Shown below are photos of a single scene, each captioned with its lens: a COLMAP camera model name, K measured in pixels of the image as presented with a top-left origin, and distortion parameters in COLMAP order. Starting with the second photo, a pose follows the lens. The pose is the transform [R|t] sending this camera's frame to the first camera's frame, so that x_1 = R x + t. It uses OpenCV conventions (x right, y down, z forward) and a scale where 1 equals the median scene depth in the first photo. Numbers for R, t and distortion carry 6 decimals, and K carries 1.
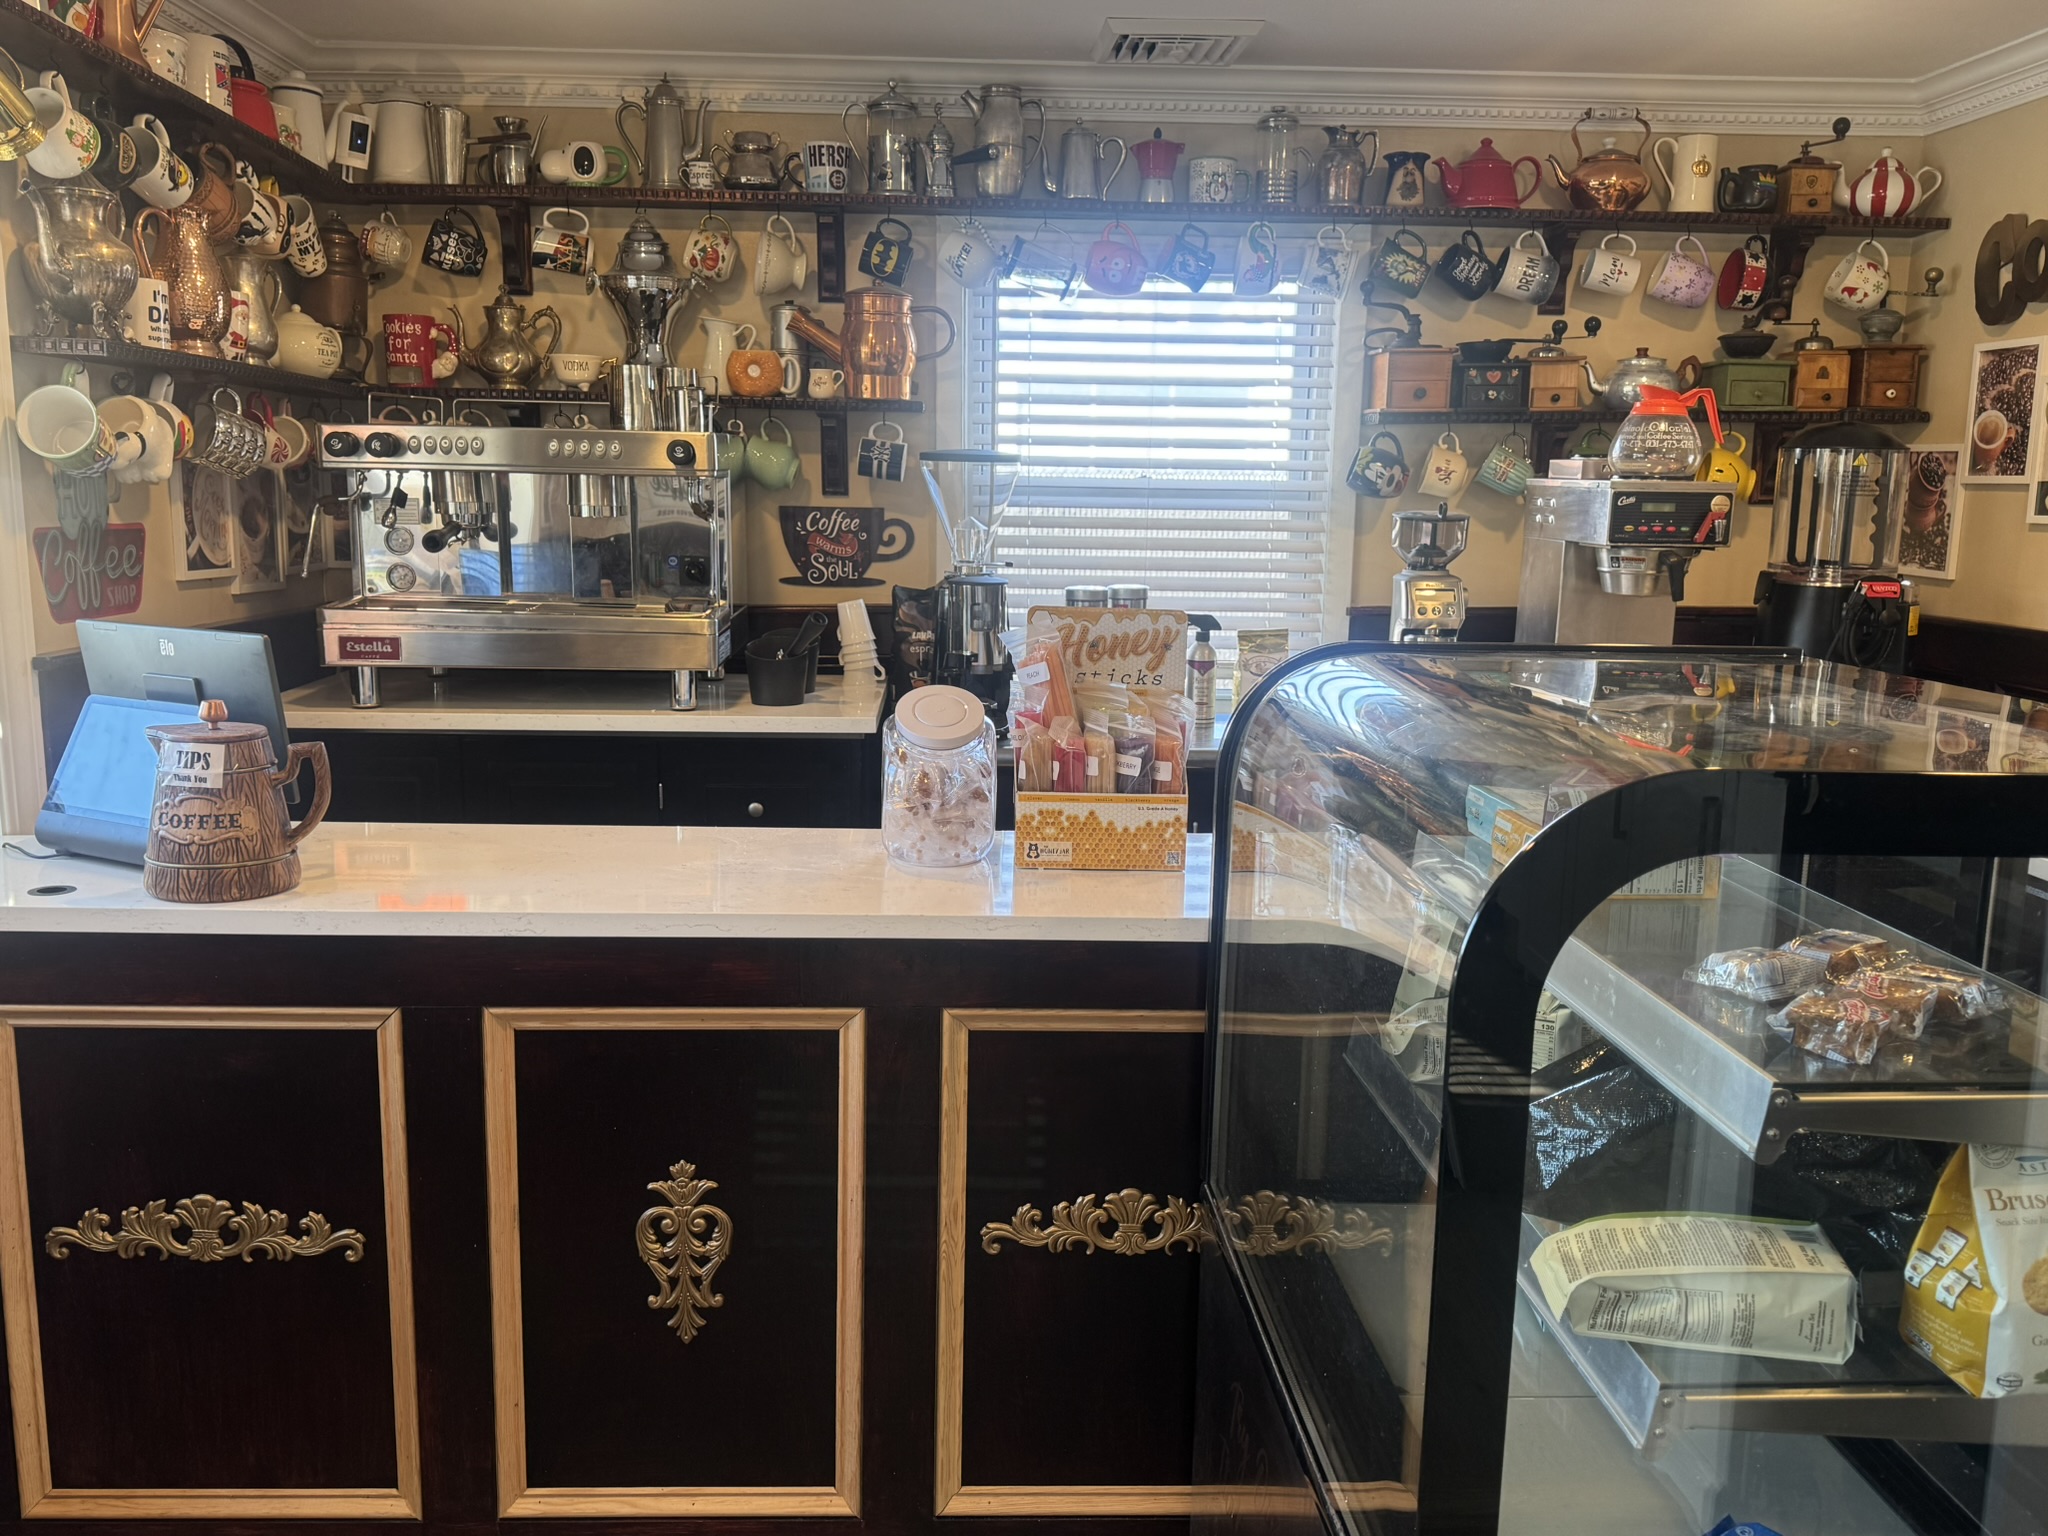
lens RADIAL K [[1667.7, 0, 1023.4], [0, 1667.7, 772.6], [0, 0, 1]] dist [0.095422, -0.147588]
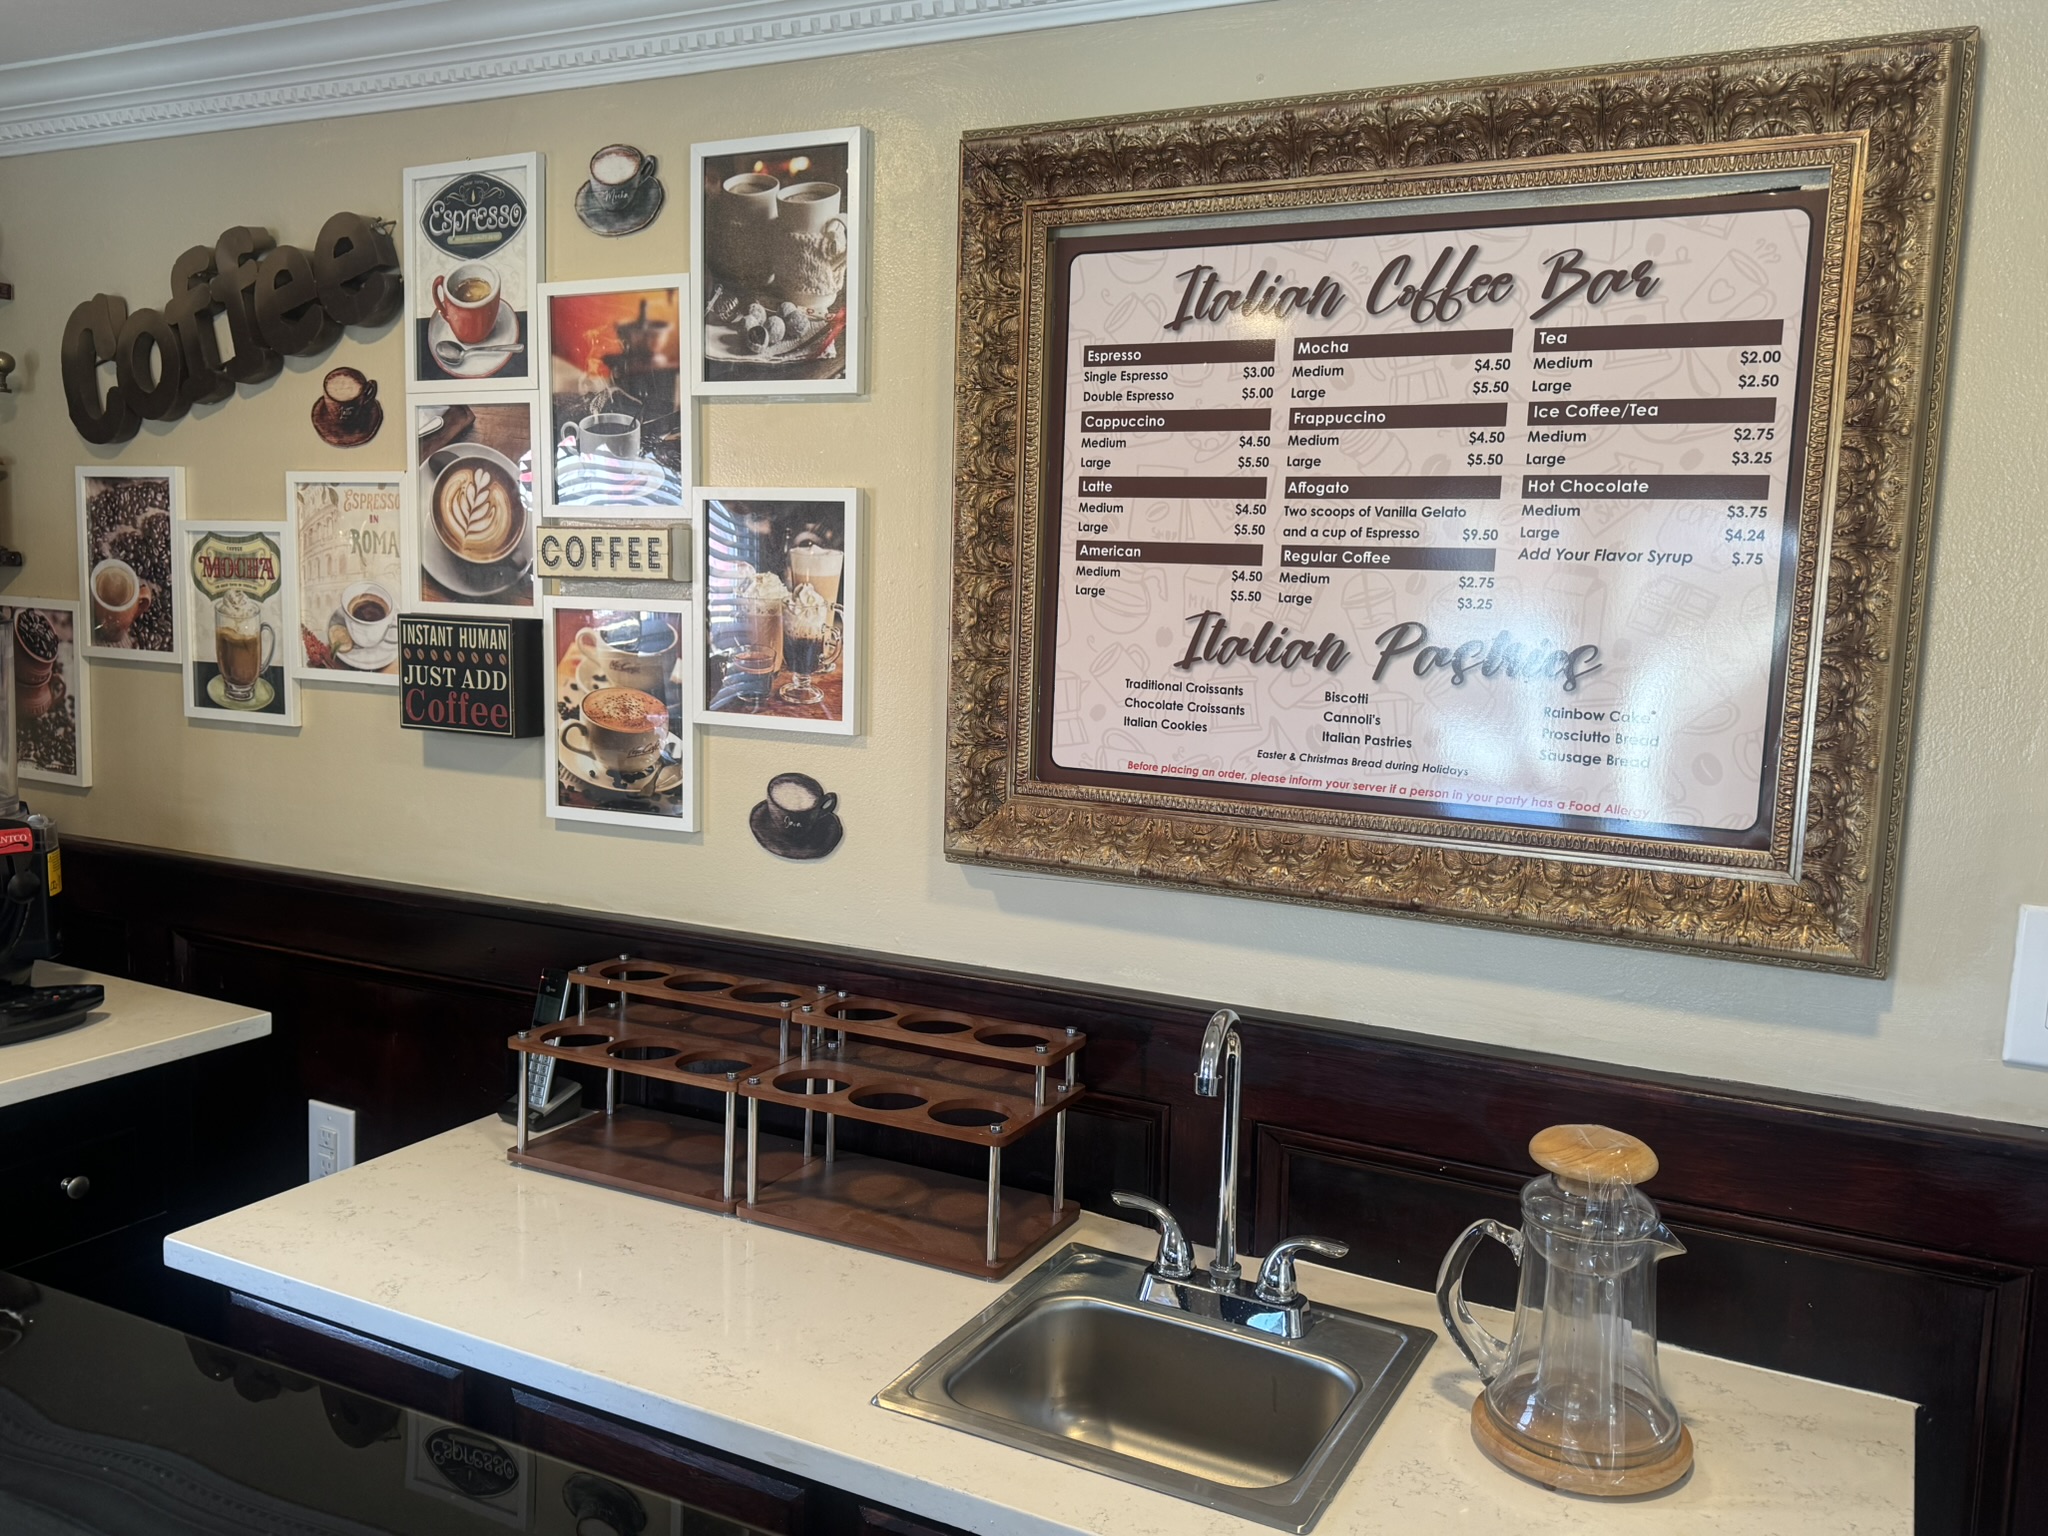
lens RADIAL K [[1667.7, 0, 1030.9], [0, 1667.7, 781.8], [0, 0, 1]] dist [0.095422, -0.147588]
pose [[0.501672, -0.098142, 0.859473, 0.131424], [0.122092, 0.991631, 0.041969, -0.098913], [-0.856399, 0.083880, 0.509456, 0.291663]]
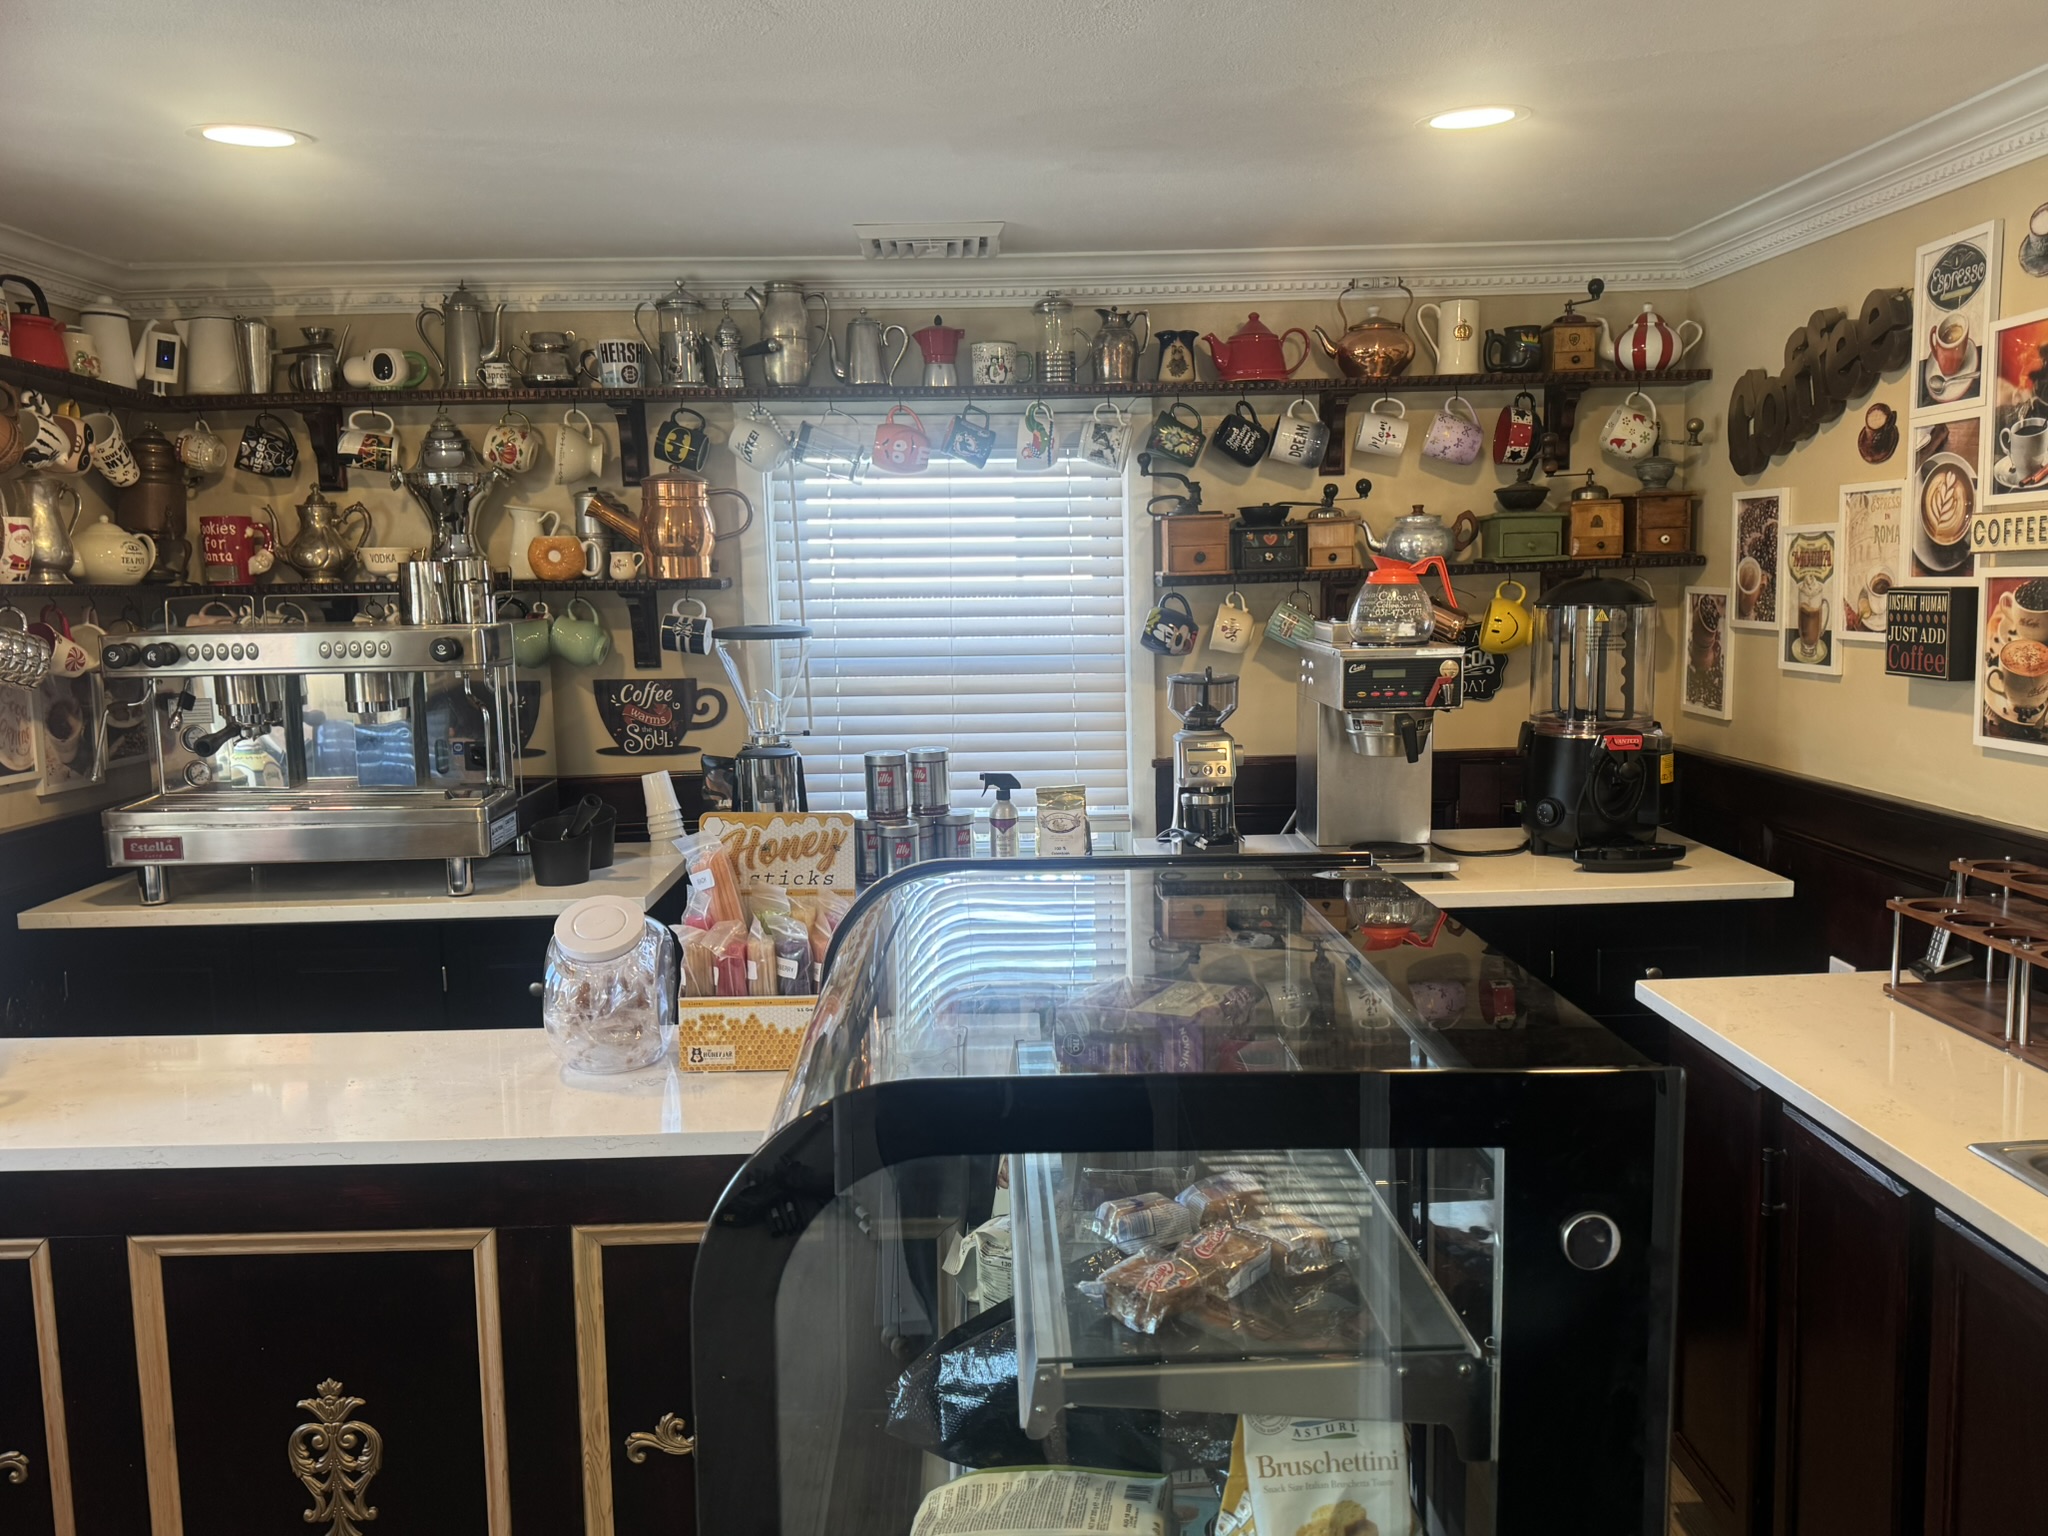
lens RADIAL K [[1667.7, 0, 1034.4], [0, 1667.7, 784.9], [0, 0, 1]] dist [0.095422, -0.147588]
pose [[0.999226, -0.032104, -0.022740, 0.155471], [0.031036, 0.998467, -0.045838, -0.042067], [0.024177, 0.045096, 0.998690, -0.023448]]
